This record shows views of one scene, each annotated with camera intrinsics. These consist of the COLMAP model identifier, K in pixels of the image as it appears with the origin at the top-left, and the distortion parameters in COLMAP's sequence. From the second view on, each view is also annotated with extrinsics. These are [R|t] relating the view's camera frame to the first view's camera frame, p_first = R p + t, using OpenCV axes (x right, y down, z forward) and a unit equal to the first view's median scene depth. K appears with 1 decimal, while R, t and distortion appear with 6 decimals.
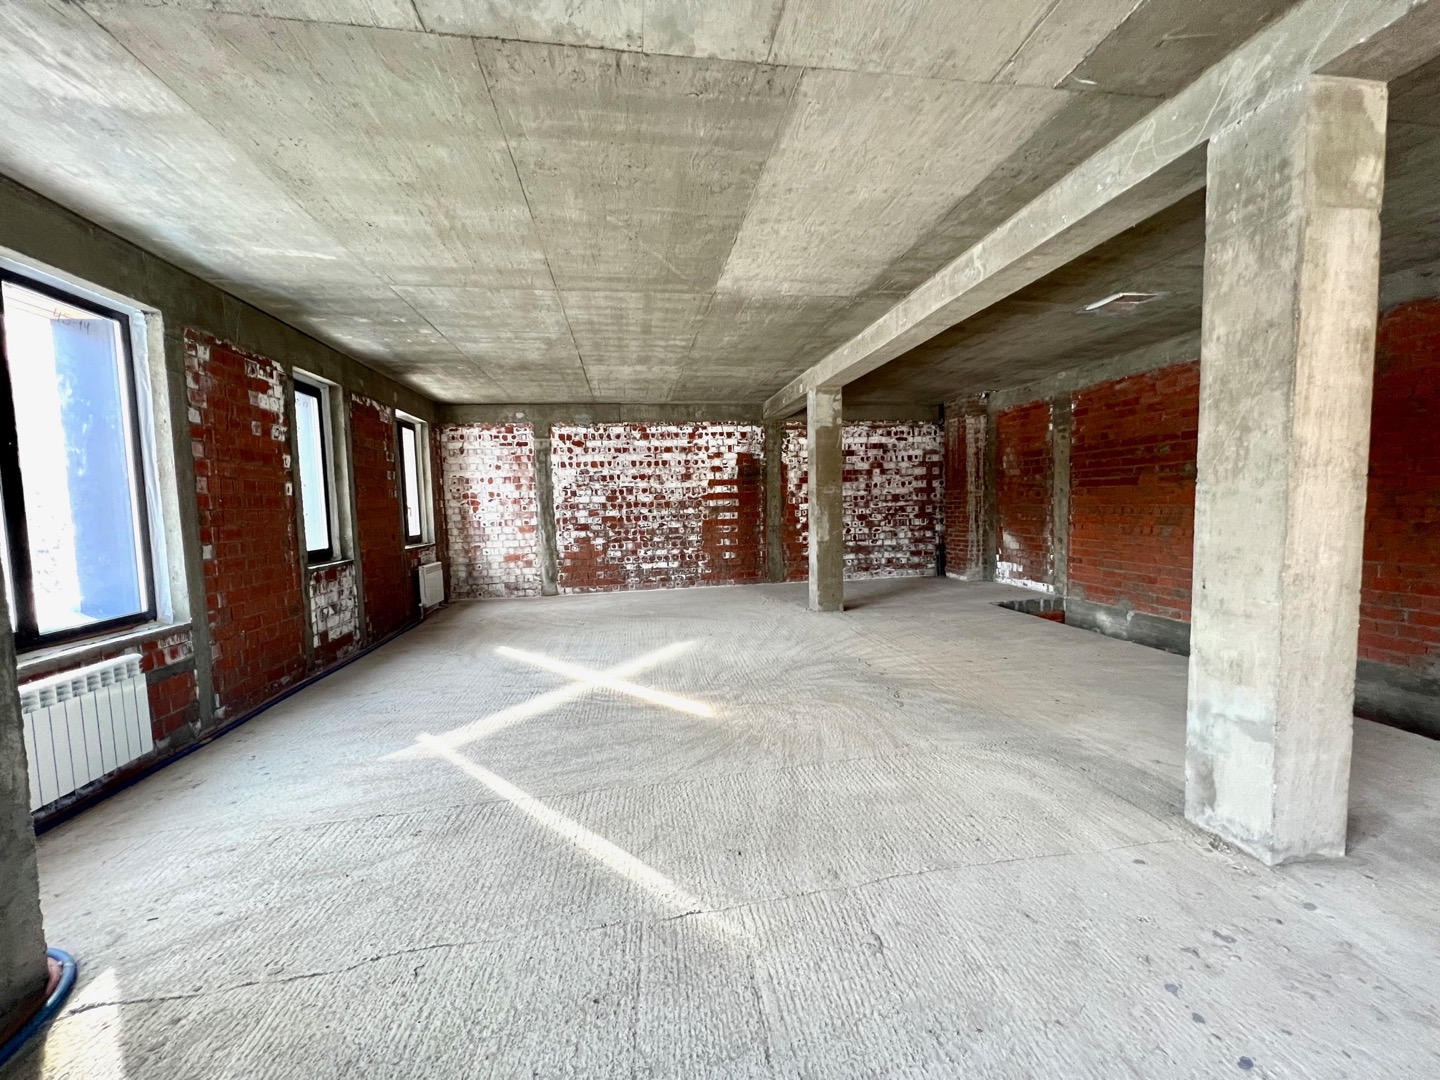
lens RADIAL K [[572.4, 0, 722.1], [0, 572.4, 540.5], [0, 0, 1]] dist [-0.001379, -0.000162]
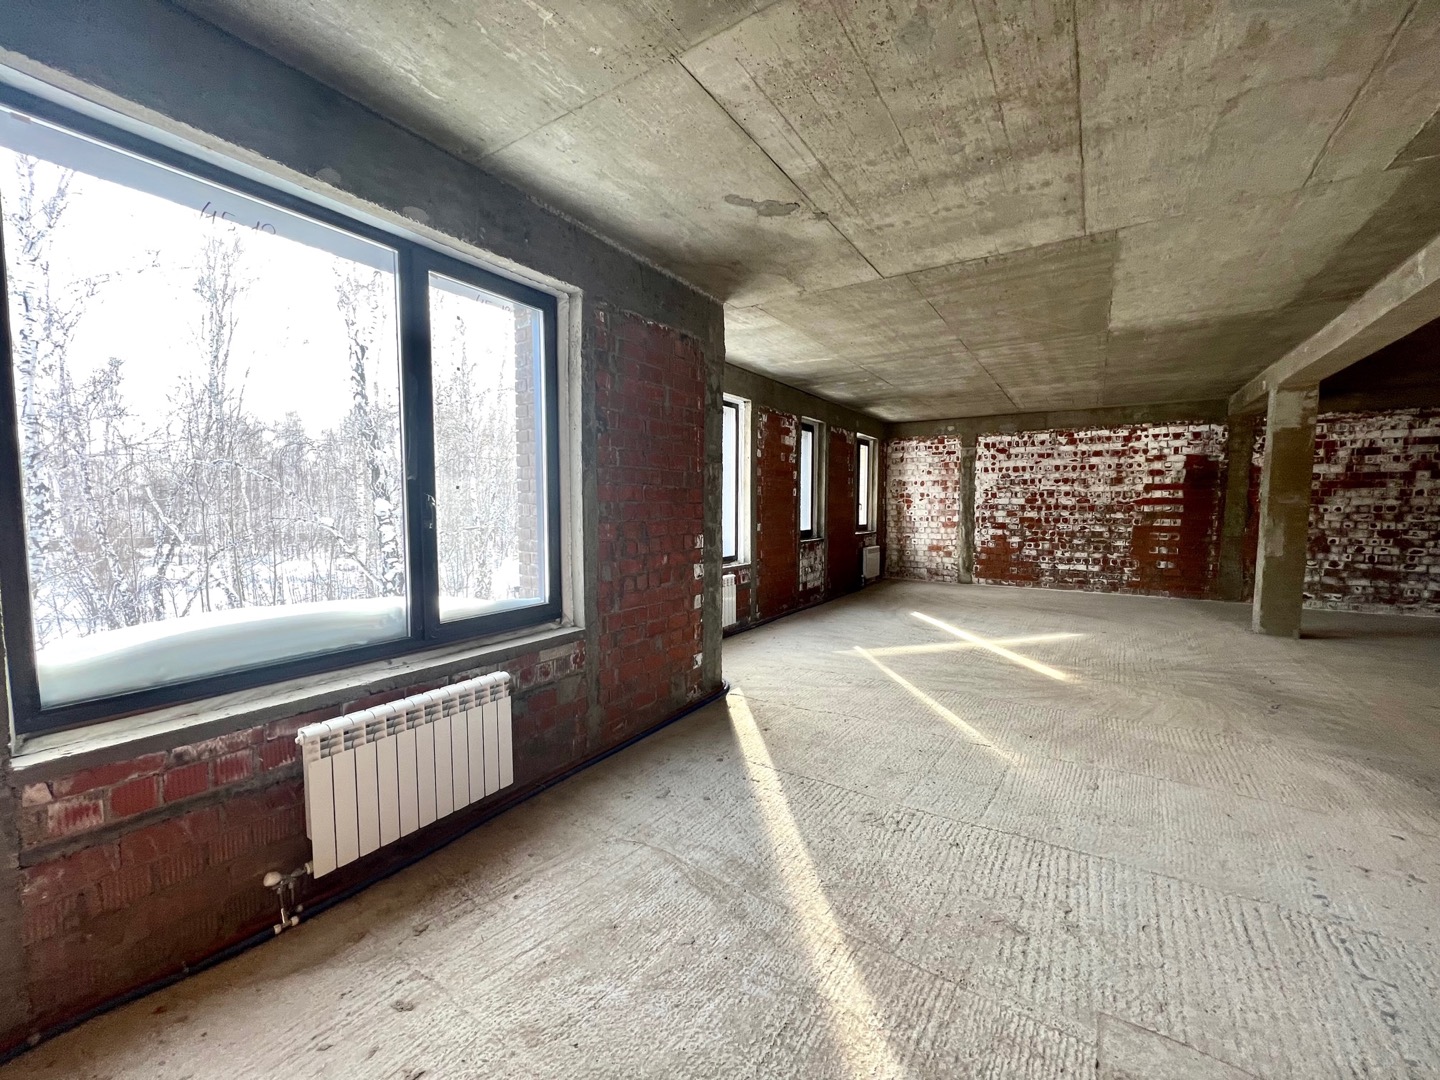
lens RADIAL K [[572.4, 0, 722.1], [0, 572.4, 540.5], [0, 0, 1]] dist [-0.001379, -0.000162]
pose [[0.739350, 0.074323, -0.669206, 0.105325], [-0.068189, 0.997044, 0.035396, 0.002690], [0.669859, 0.019462, 0.742233, -0.189883]]
